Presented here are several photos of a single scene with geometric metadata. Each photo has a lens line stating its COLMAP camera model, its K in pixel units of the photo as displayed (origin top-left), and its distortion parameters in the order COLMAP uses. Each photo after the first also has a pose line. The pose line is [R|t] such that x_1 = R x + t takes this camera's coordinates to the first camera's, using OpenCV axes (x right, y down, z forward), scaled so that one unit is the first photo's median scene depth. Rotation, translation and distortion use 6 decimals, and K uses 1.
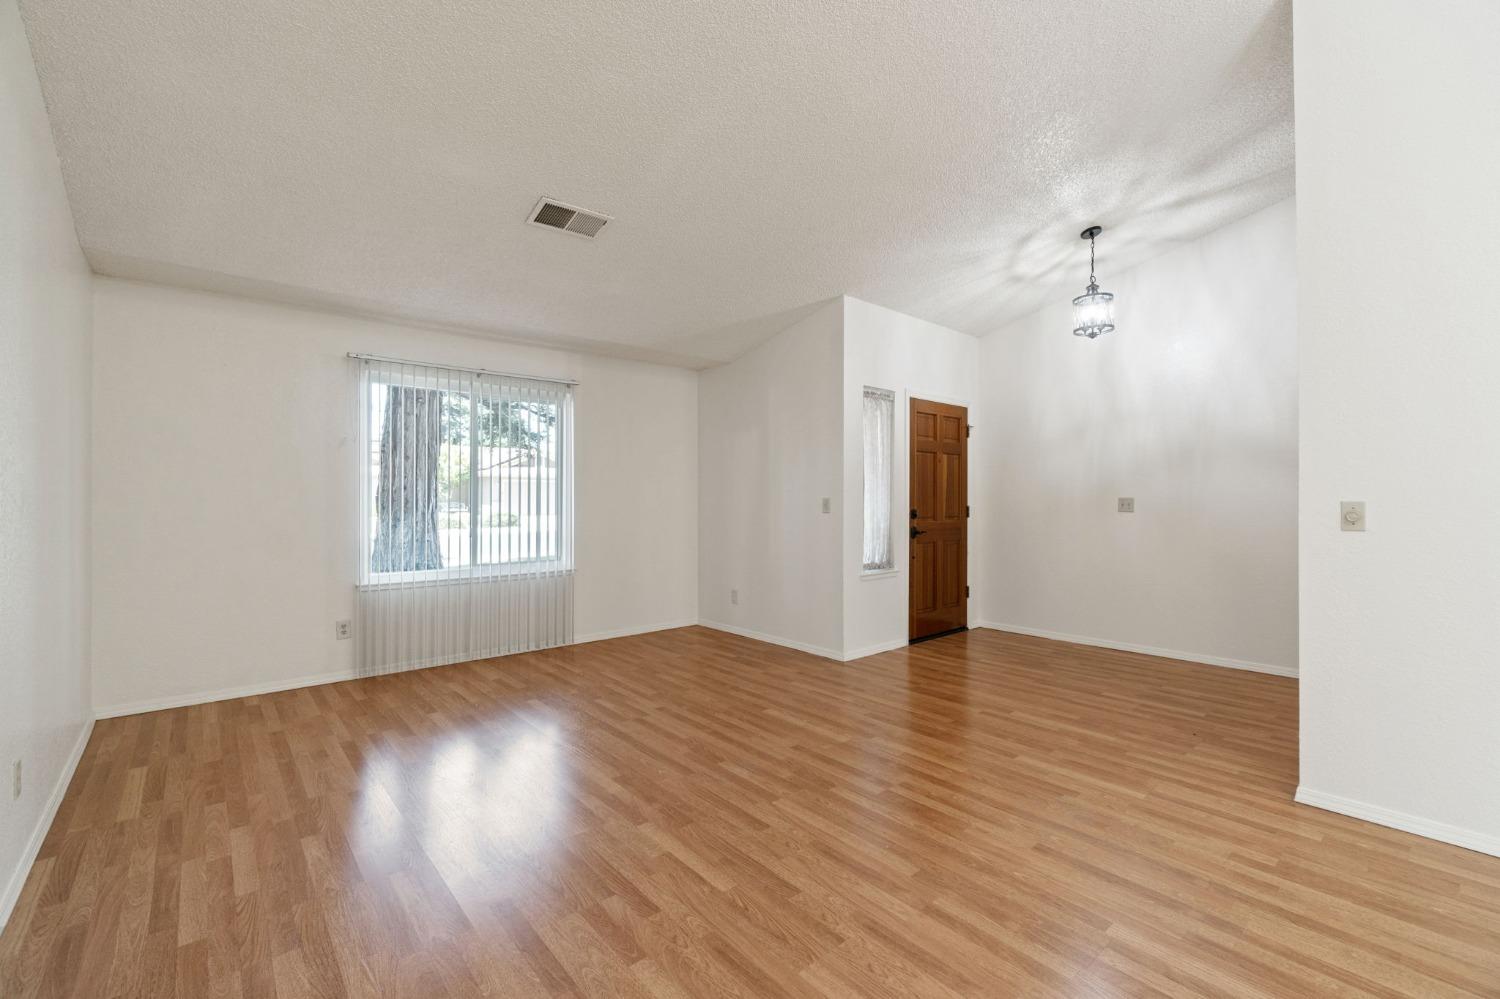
lens RADIAL K [[645.5, 0, 740.7], [0, 645.5, 497.7], [0, 0, 1]] dist [-0.006140, 0.000979]
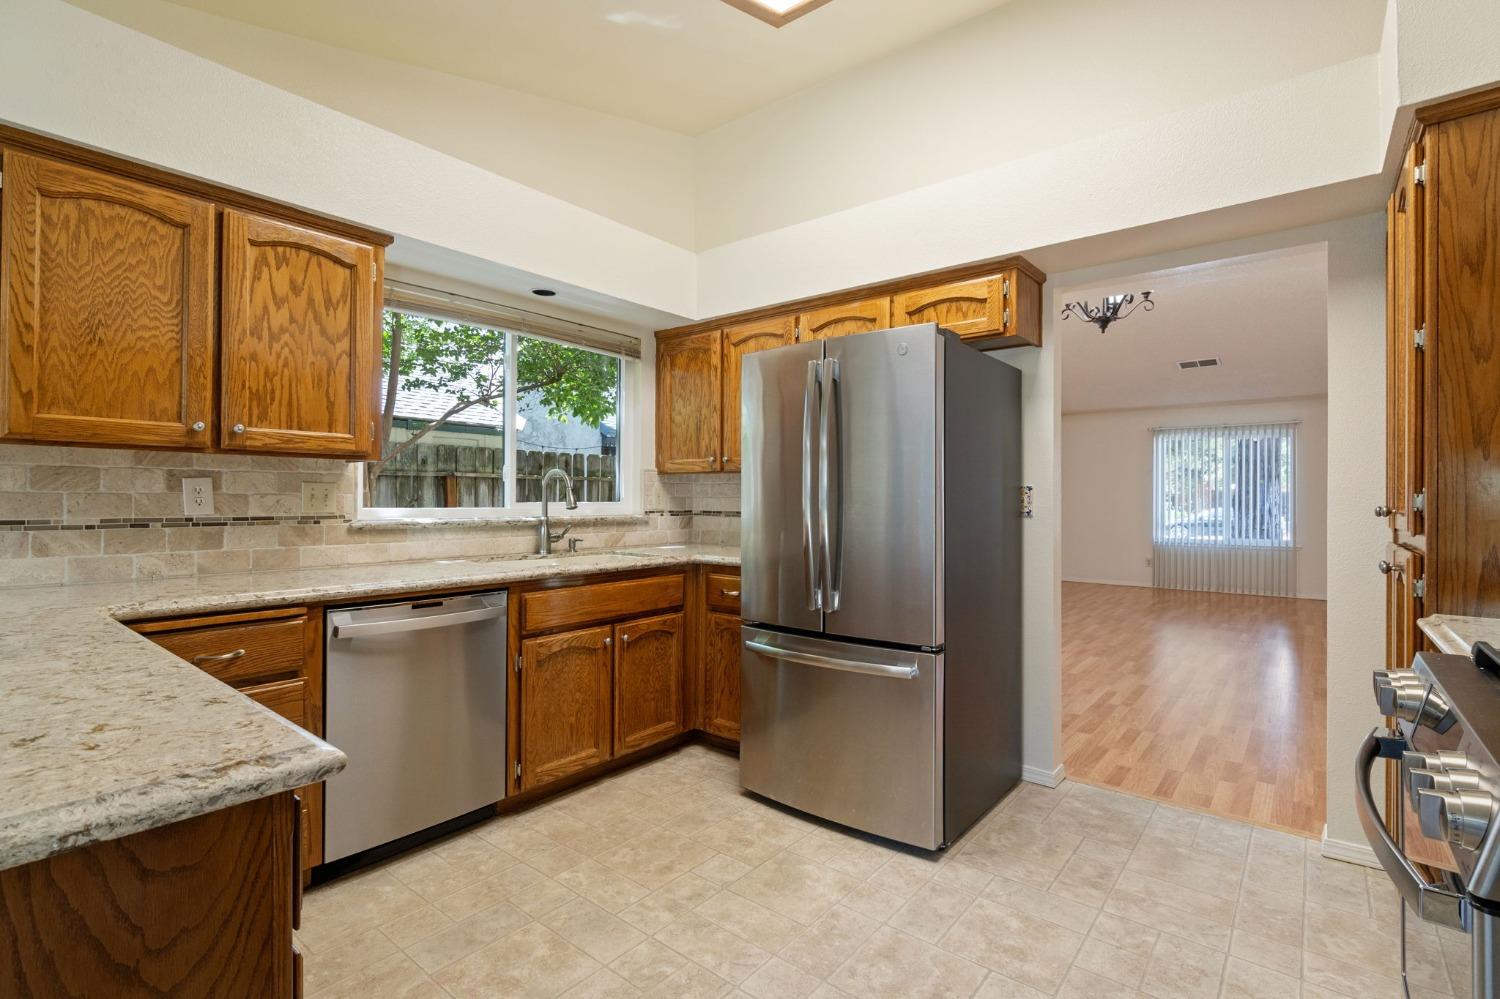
lens RADIAL K [[690.6, 0, 760.2], [0, 690.6, 491.3], [0, 0, 1]] dist [-0.004818, 0.000463]
pose [[0.189649, -0.007236, -0.981825, 1.572937], [-0.005288, 0.999951, -0.008391, 0.002763], [0.981838, 0.006783, 0.189602, -0.760950]]
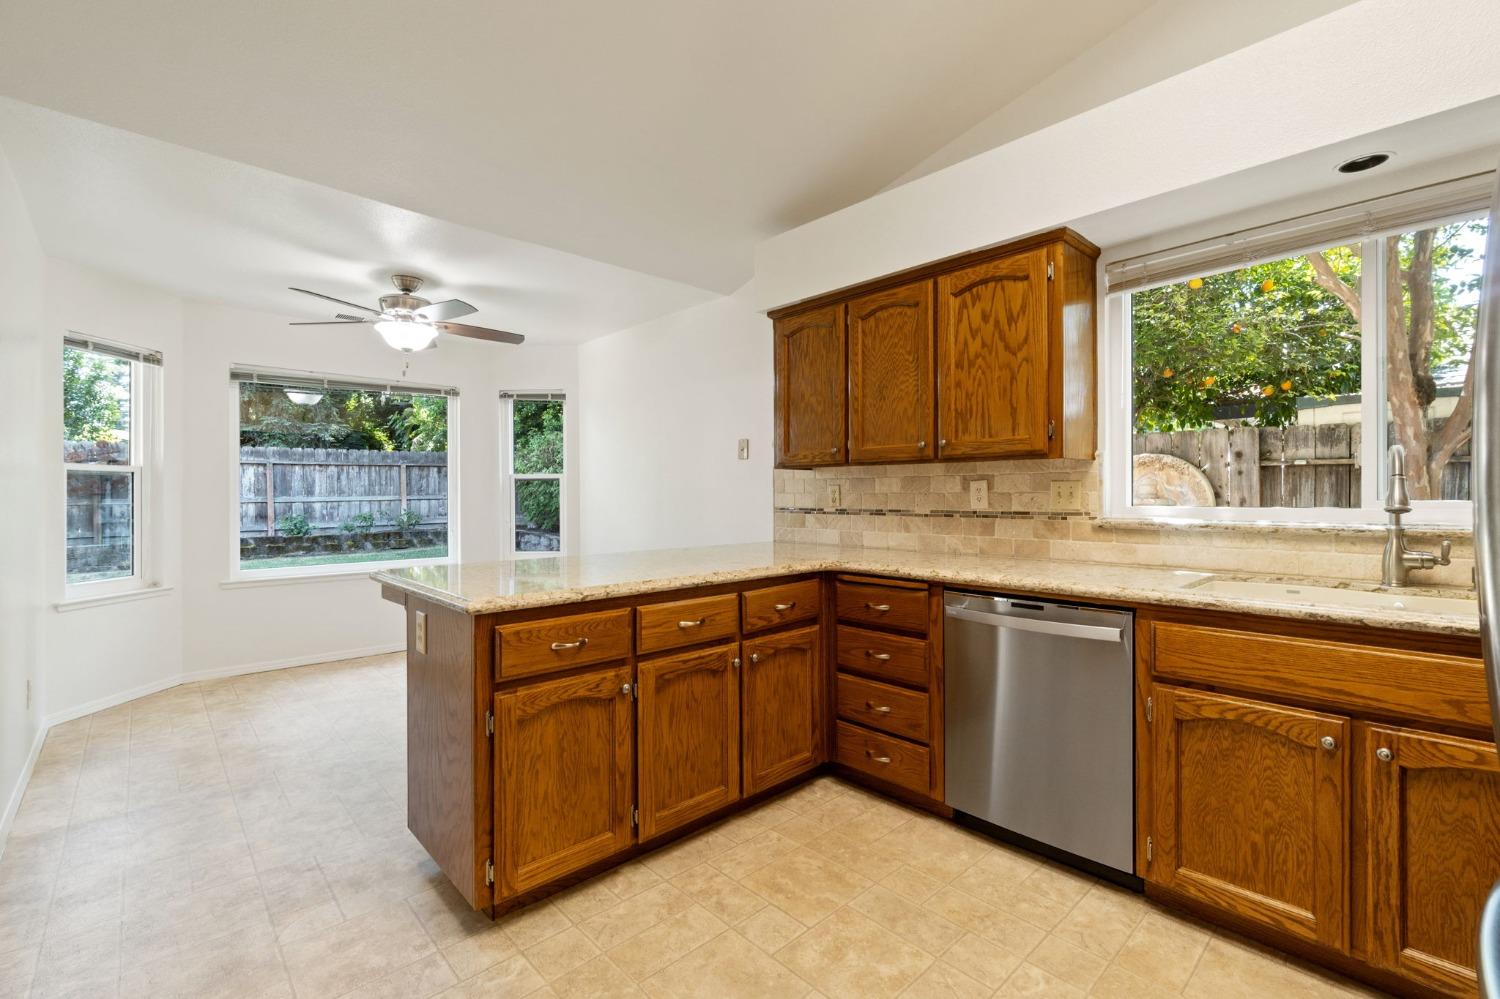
lens RADIAL K [[645.5, 0, 749.4], [0, 645.5, 496.3], [0, 0, 1]] dist [-0.006140, 0.000979]
pose [[-0.998492, 0.005720, -0.054606, 1.169522], [0.005639, 0.999983, 0.001627, 0.003966], [0.054614, 0.001316, -0.998507, -0.383848]]
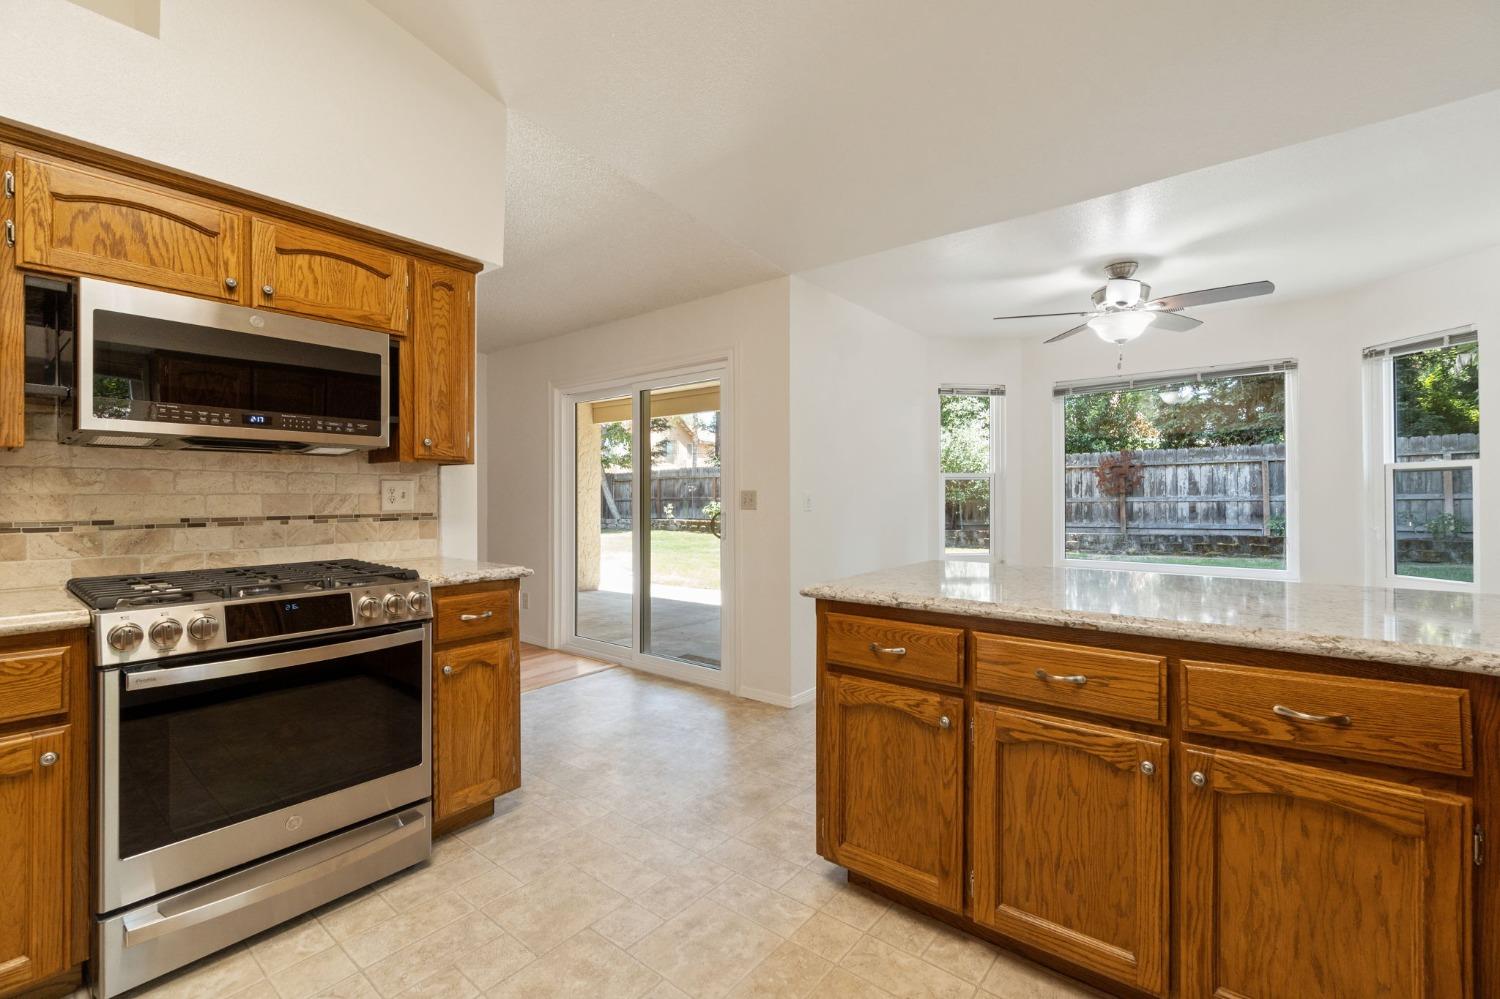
lens RADIAL K [[645.5, 0, 761.8], [0, 645.5, 495.7], [0, 0, 1]] dist [-0.006140, 0.000979]
pose [[-0.200882, 0.004343, 0.979606, 0.817539], [0.002770, 0.999989, -0.003866, 0.004912], [-0.979612, 0.001937, -0.200892, -0.709370]]
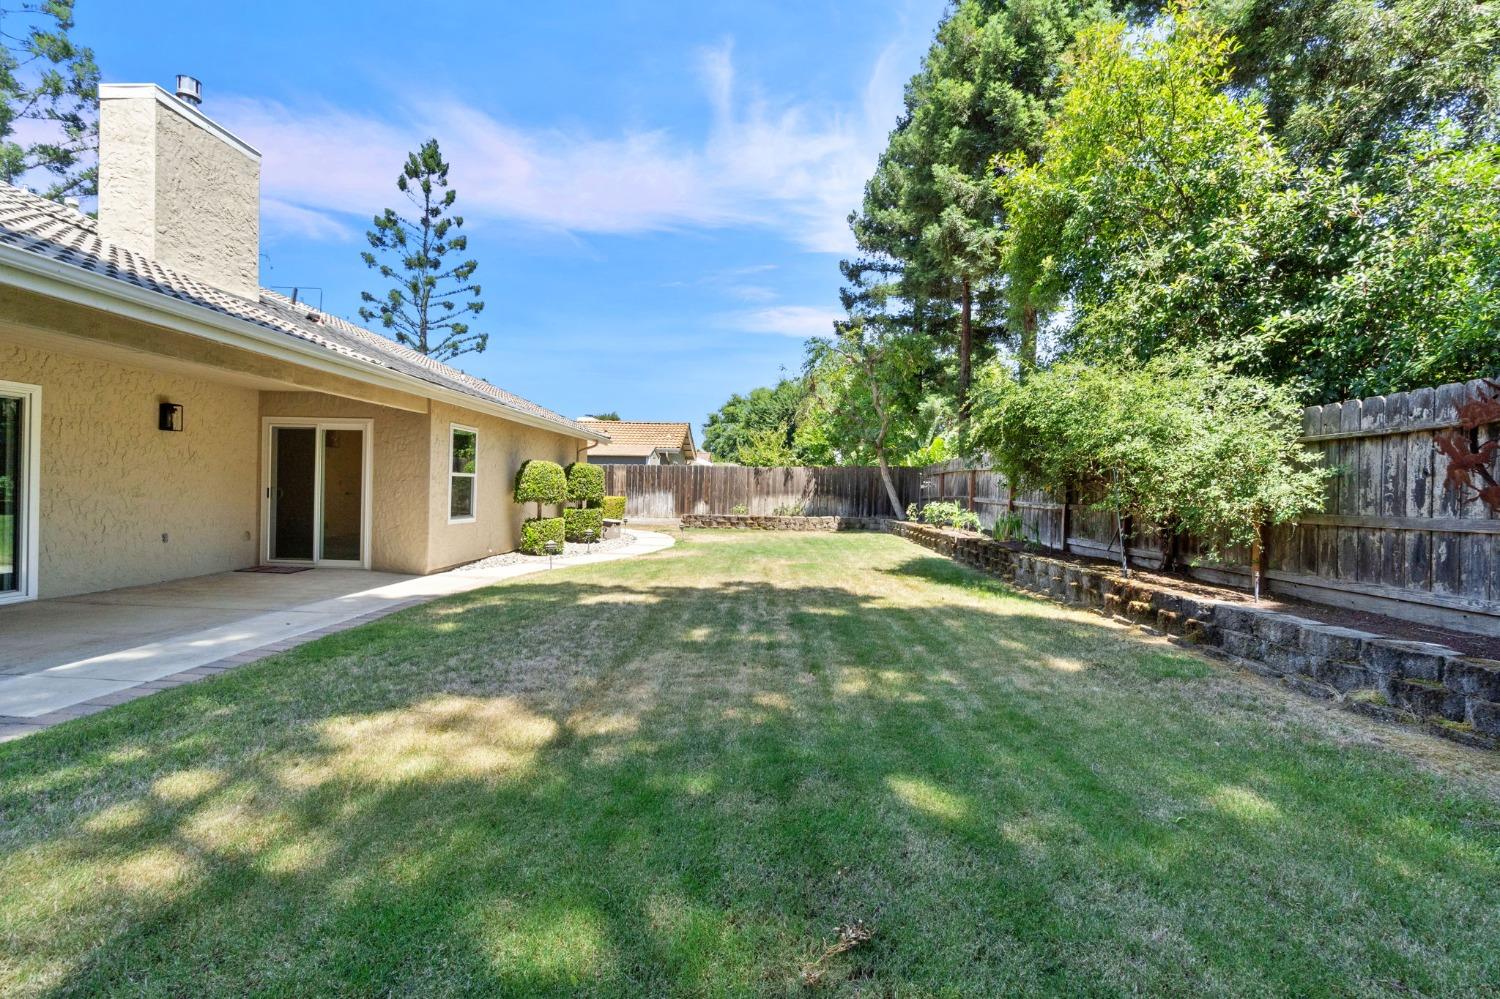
lens RADIAL K [[645.5, 0, 762.6], [0, 645.5, 496.3], [0, 0, 1]] dist [-0.006140, 0.000979]
pose [[0.657628, 0.003371, 0.753335, 2.261857], [-0.014977, 0.999851, 0.008600, -0.026171], [-0.753194, -0.016938, 0.657581, -3.087121]]
